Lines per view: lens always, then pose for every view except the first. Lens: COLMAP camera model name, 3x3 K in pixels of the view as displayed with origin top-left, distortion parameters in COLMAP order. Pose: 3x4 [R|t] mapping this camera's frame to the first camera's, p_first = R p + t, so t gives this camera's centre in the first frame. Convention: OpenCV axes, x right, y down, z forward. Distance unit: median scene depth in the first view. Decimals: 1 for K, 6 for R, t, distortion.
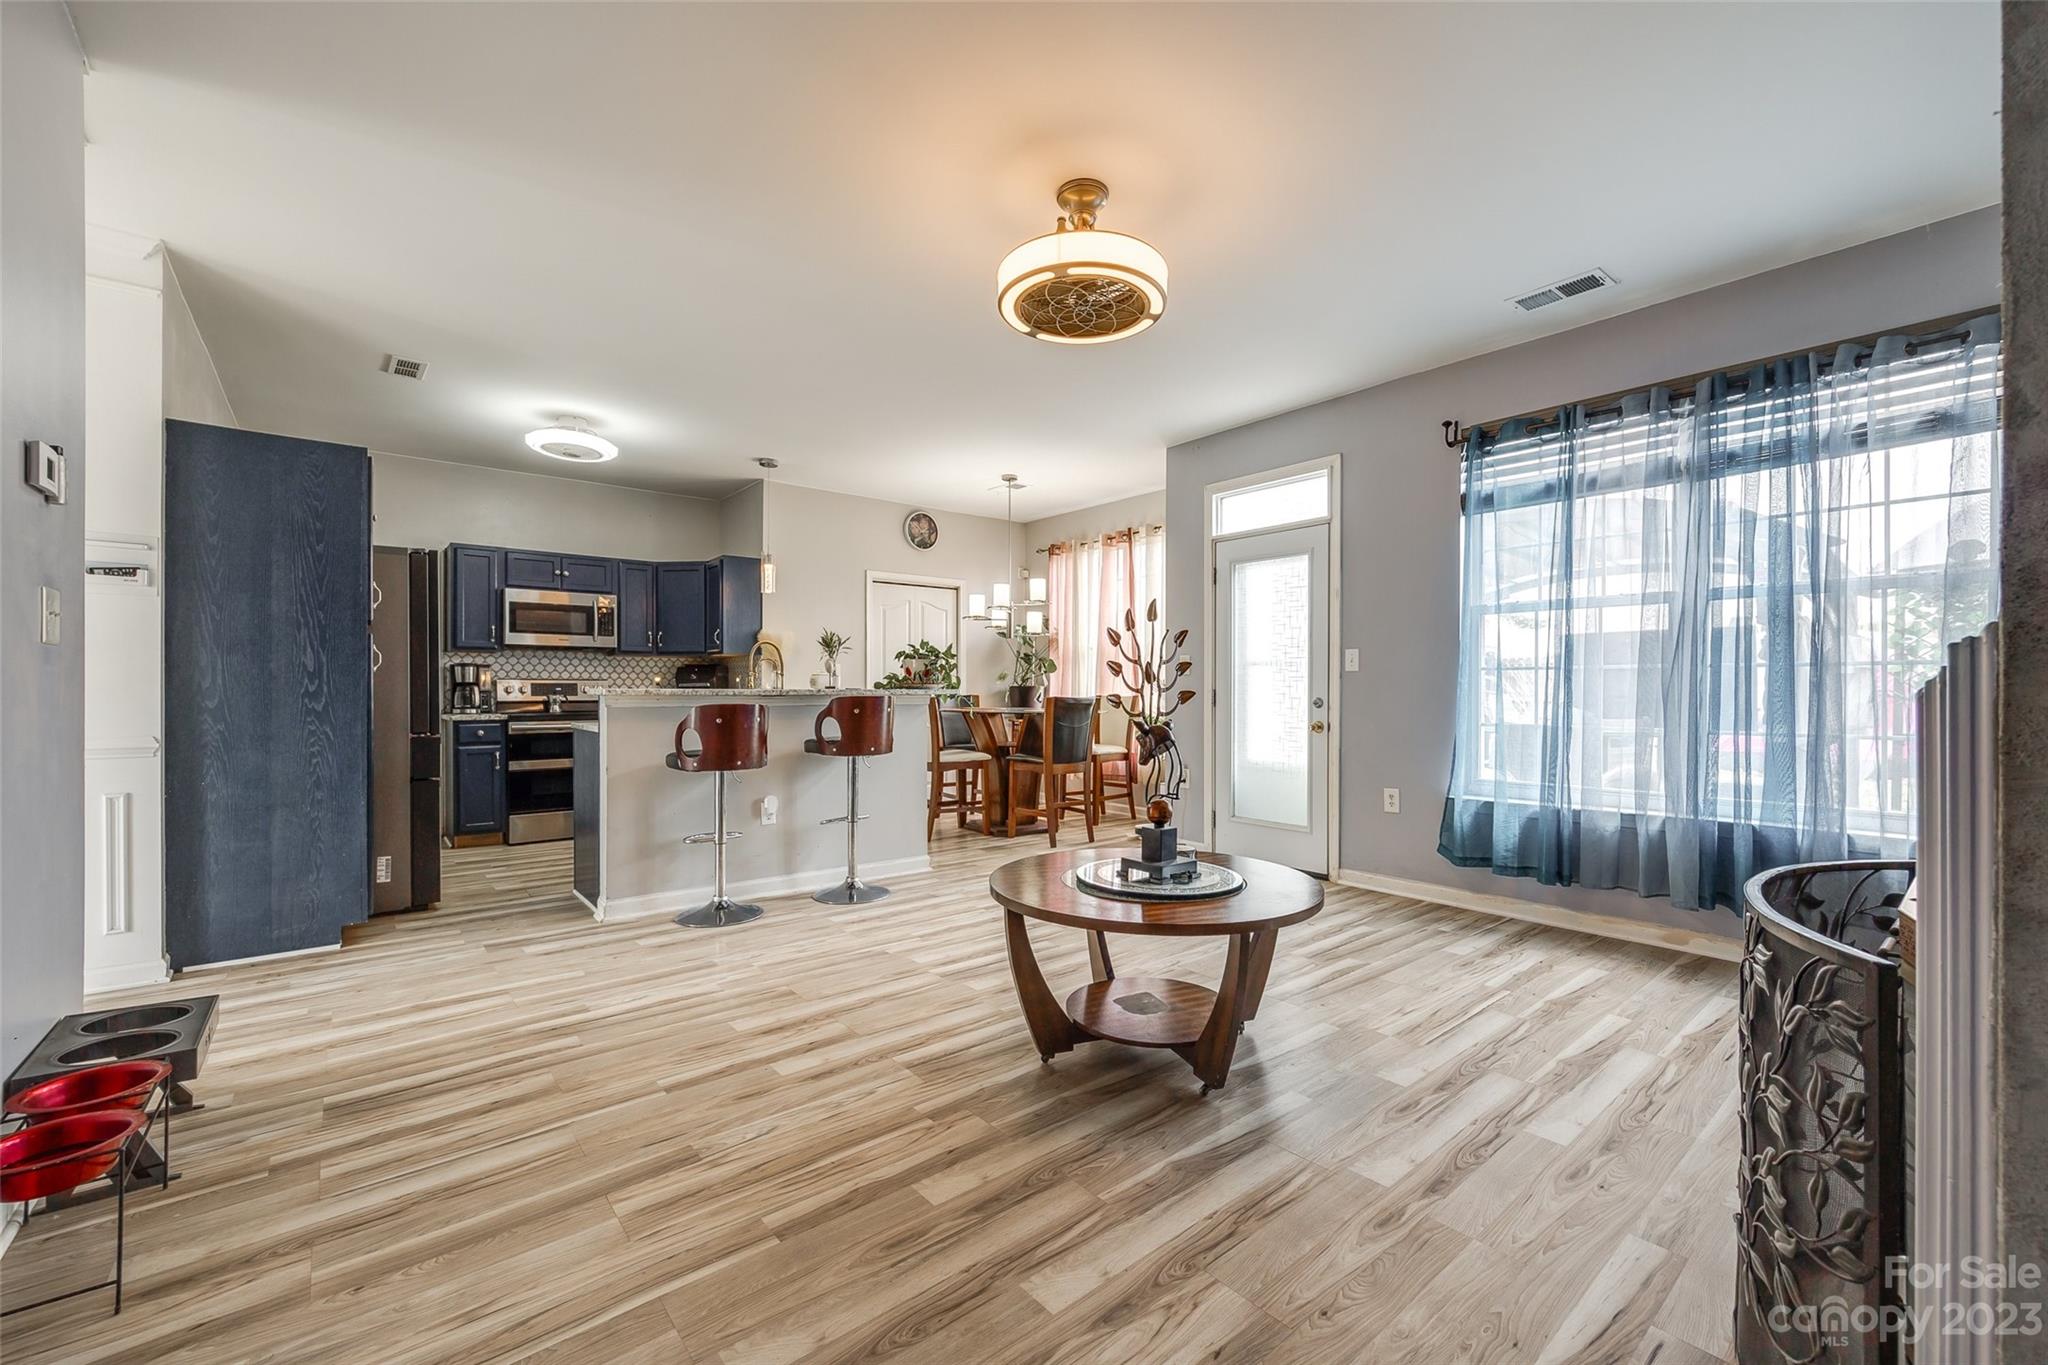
lens RADIAL K [[832.2, 0, 1032.6], [0, 832.2, 695.1], [0, 0, 1]] dist [-0.001031, -0.000942]
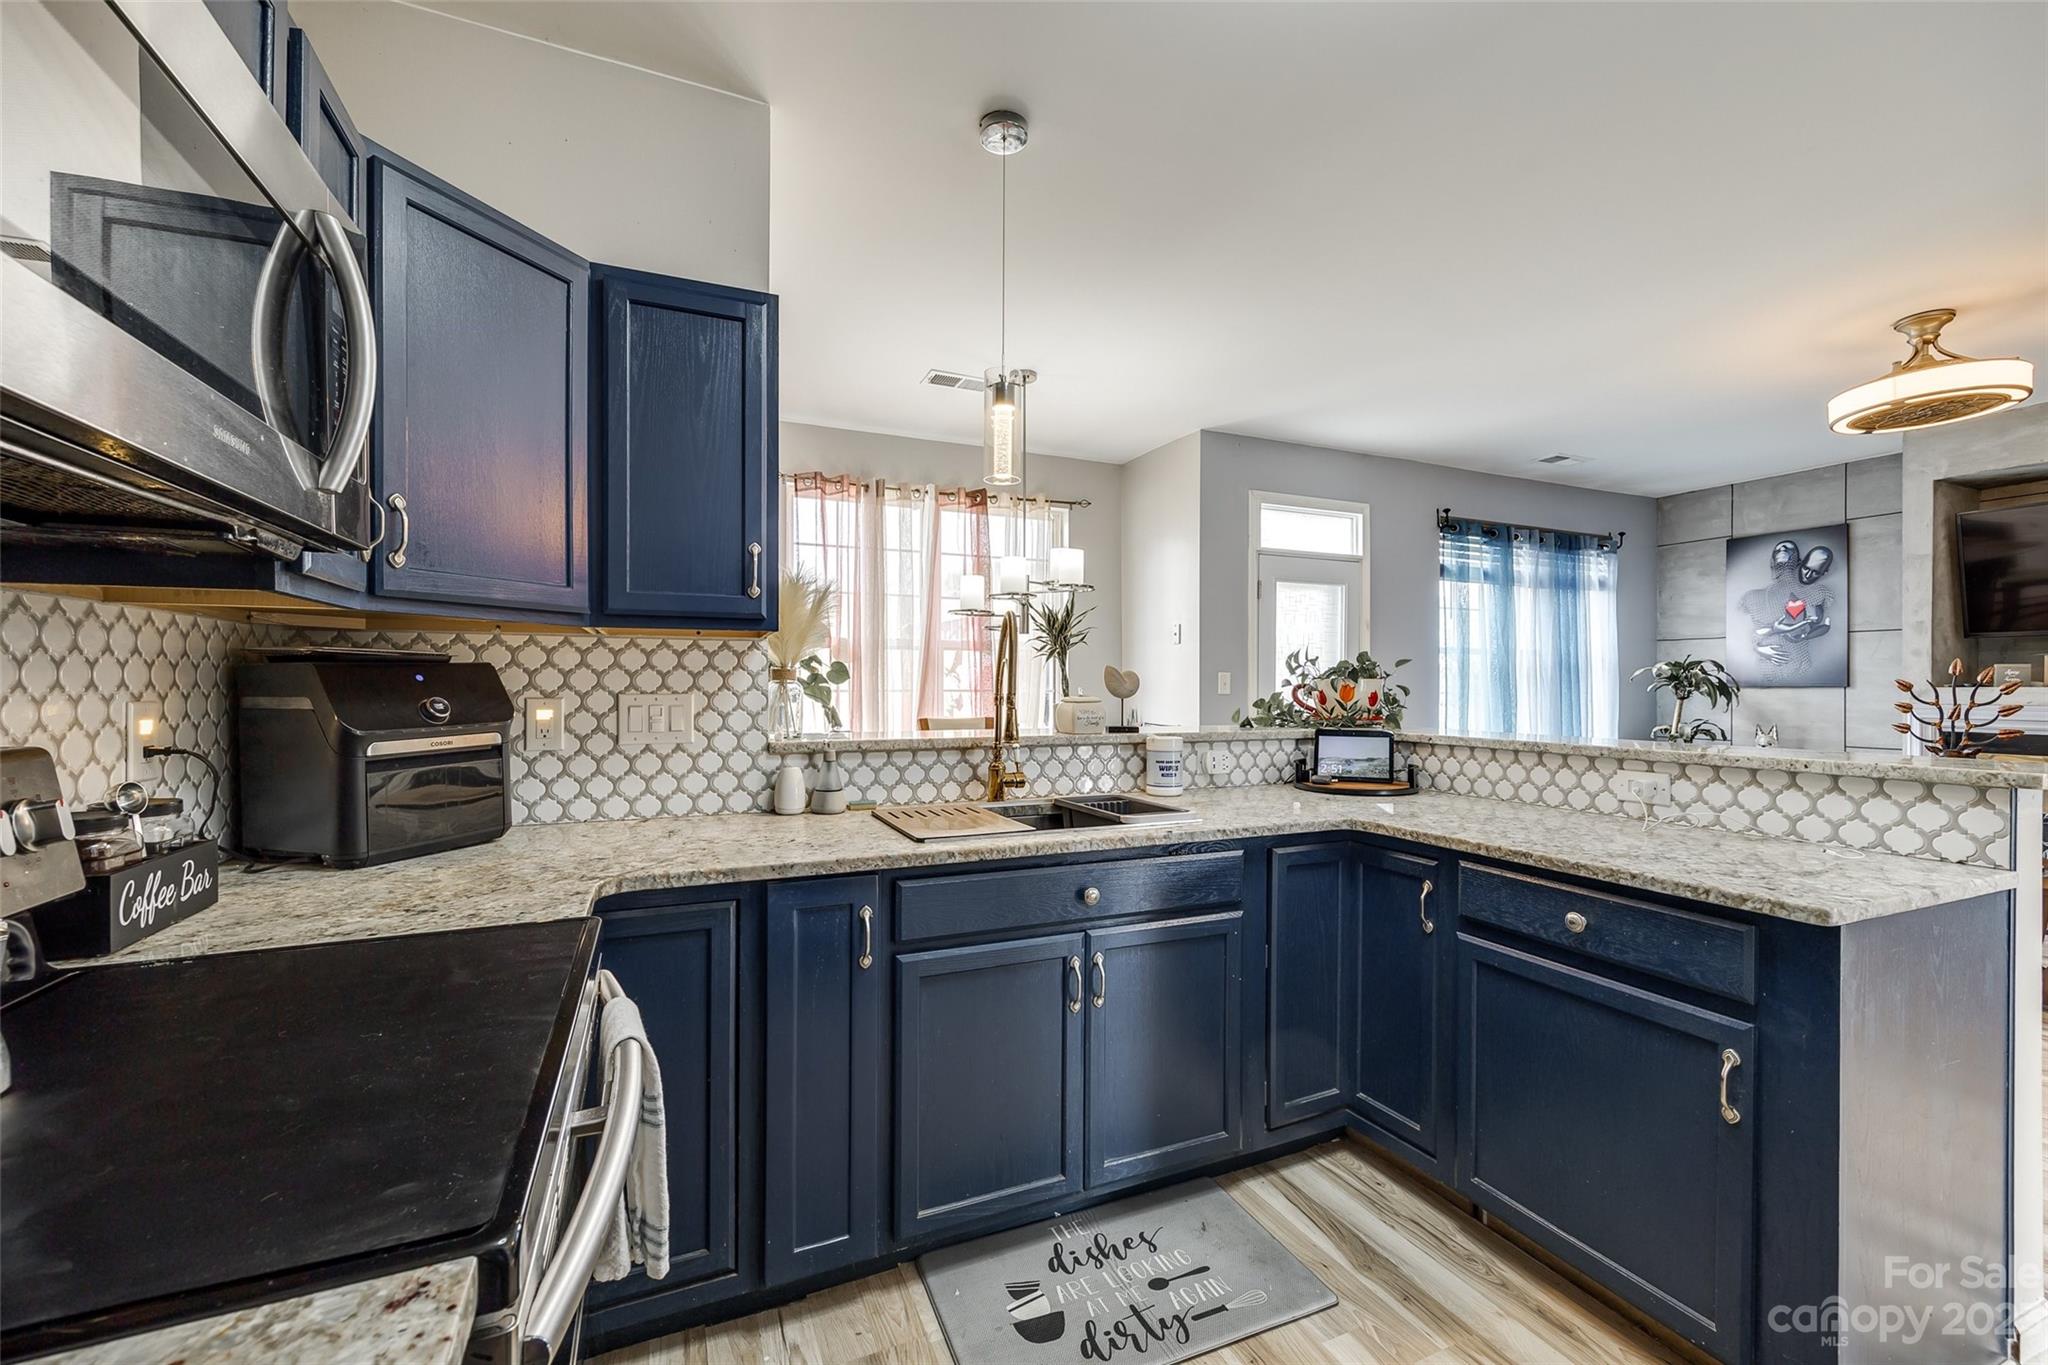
lens RADIAL K [[832.2, 0, 1032.2], [0, 832.2, 680.3], [0, 0, 1]] dist [-0.001031, -0.000942]
pose [[0.262390, 0.007765, 0.964931, -1.252531], [0.004436, 0.999947, -0.009253, -0.057548], [-0.964952, 0.006709, 0.262342, 1.682082]]
